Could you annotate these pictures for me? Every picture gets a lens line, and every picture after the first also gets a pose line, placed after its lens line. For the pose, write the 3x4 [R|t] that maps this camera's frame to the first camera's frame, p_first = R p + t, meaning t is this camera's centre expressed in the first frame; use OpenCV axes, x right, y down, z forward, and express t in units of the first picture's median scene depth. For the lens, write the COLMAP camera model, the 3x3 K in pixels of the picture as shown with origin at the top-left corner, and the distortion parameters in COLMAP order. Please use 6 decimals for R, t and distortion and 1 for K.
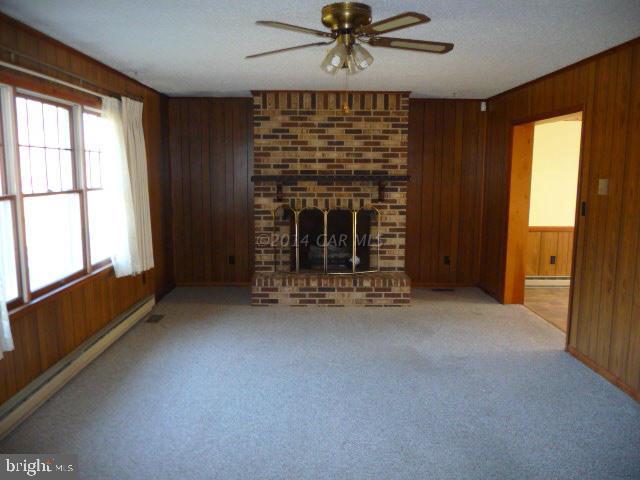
lens RADIAL K [[528.8, 0, 320.0], [0, 528.8, 240.0], [0, 0, 1]] dist [-0.002332, 0.001809]
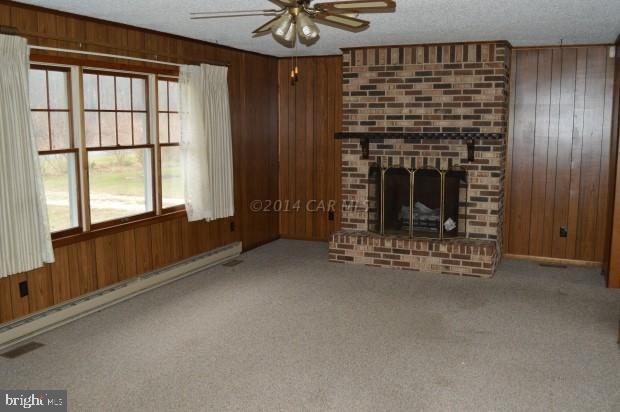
lens RADIAL K [[588.2, 0, 310.0], [0, 588.2, 206.0], [0, 0, 1]] dist [-0.043212, 0.002382]
pose [[0.908578, 0.055354, -0.414032, 0.291688], [-0.052469, 0.998454, 0.018347, 0.000183], [0.414407, 0.005054, 0.910078, -0.040256]]
